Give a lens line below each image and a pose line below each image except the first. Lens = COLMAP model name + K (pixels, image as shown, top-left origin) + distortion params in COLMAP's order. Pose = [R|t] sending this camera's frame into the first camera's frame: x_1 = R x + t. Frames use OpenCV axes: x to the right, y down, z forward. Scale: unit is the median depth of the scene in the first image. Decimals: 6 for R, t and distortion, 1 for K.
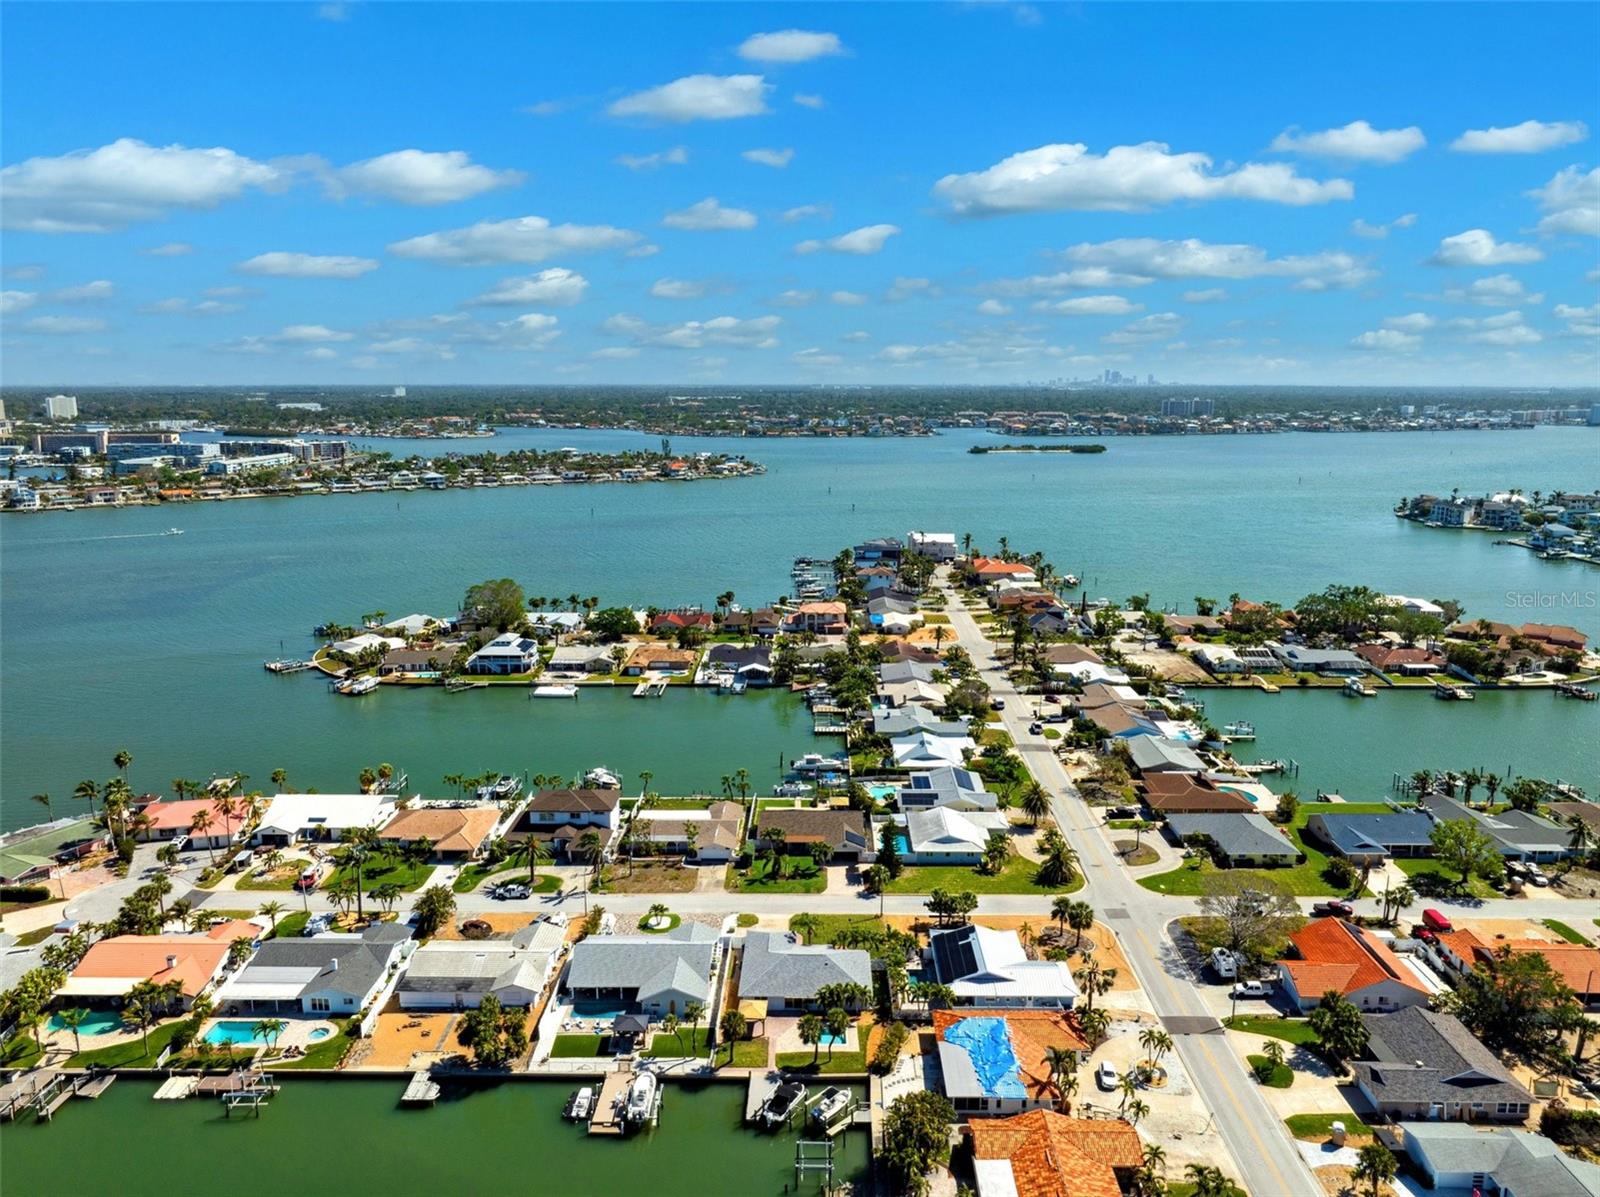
lens RADIAL K [[1149.1, 0, 800.0], [0, 1149.1, 598.5], [0, 0, 1]] dist [0.015951, -0.025613]
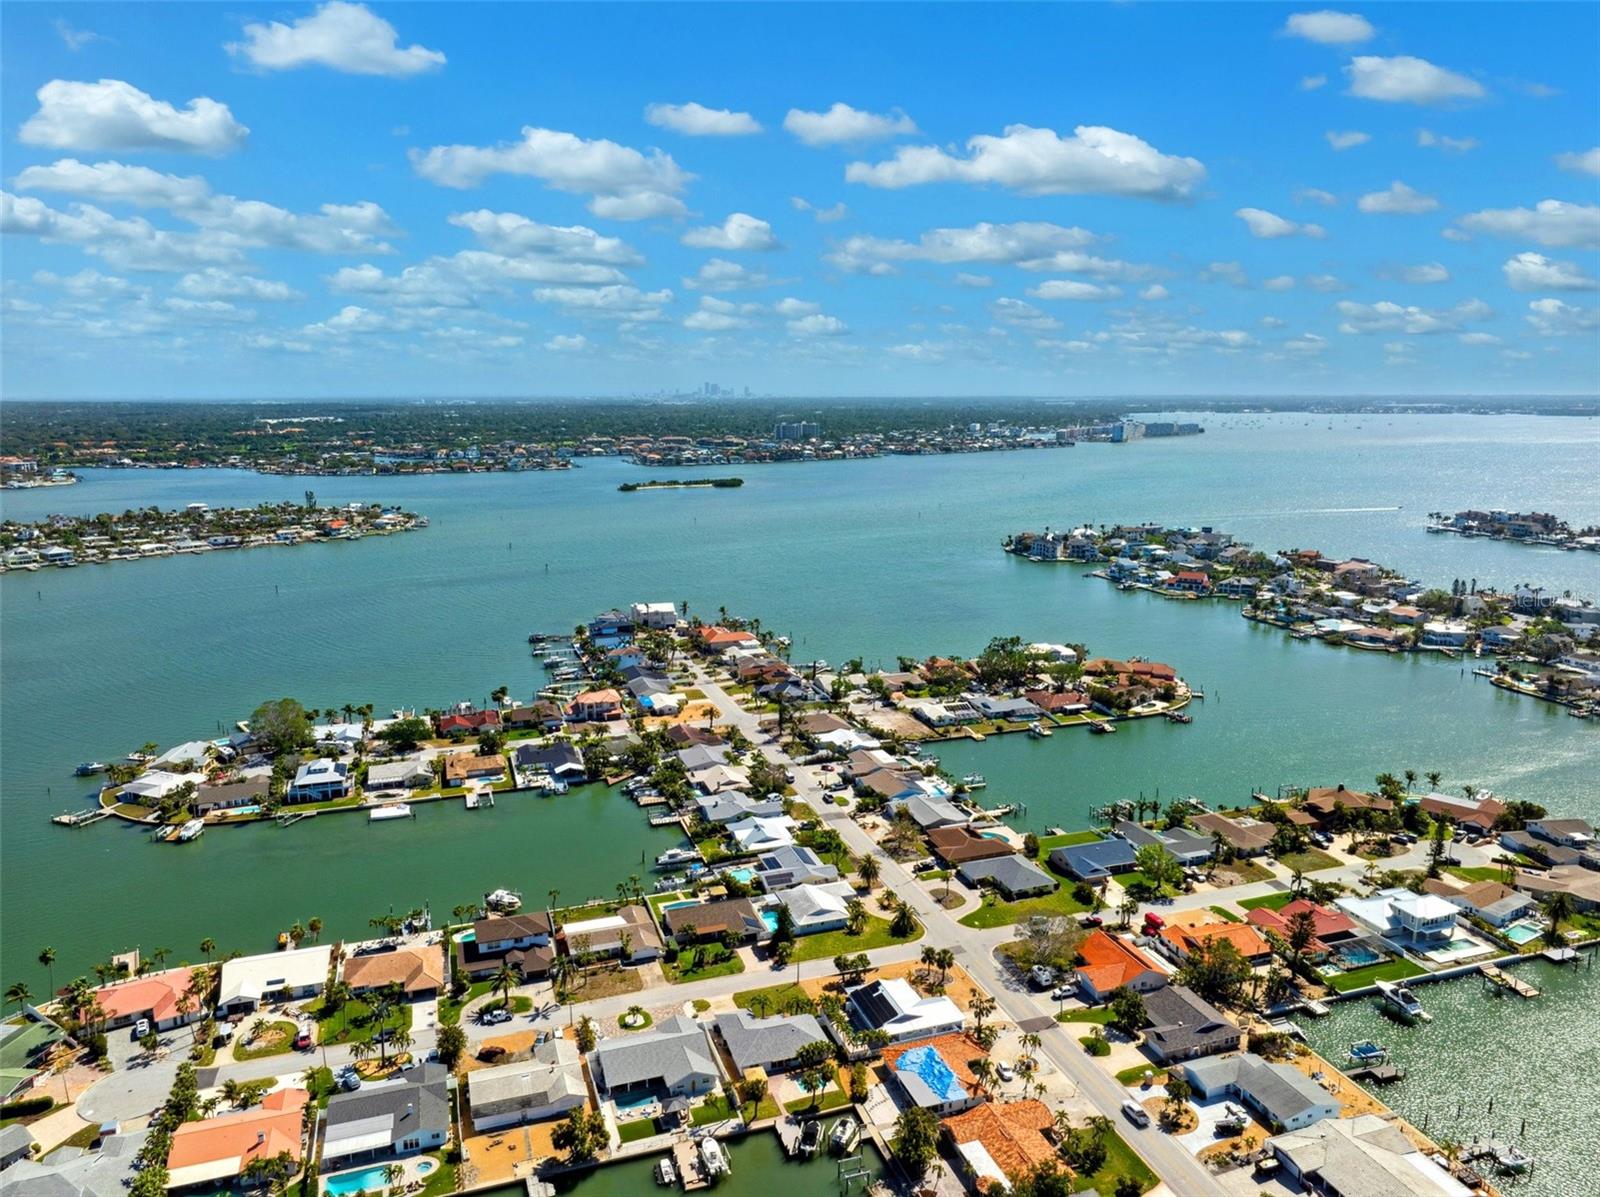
lens RADIAL K [[1149.1, 0, 800.0], [0, 1149.1, 598.5], [0, 0, 1]] dist [0.015951, -0.025613]
pose [[0.940145, -0.069253, 0.333665, -0.284381], [0.069470, 0.997520, 0.011295, -0.151007], [-0.333619, 0.012561, 0.942624, -0.213955]]
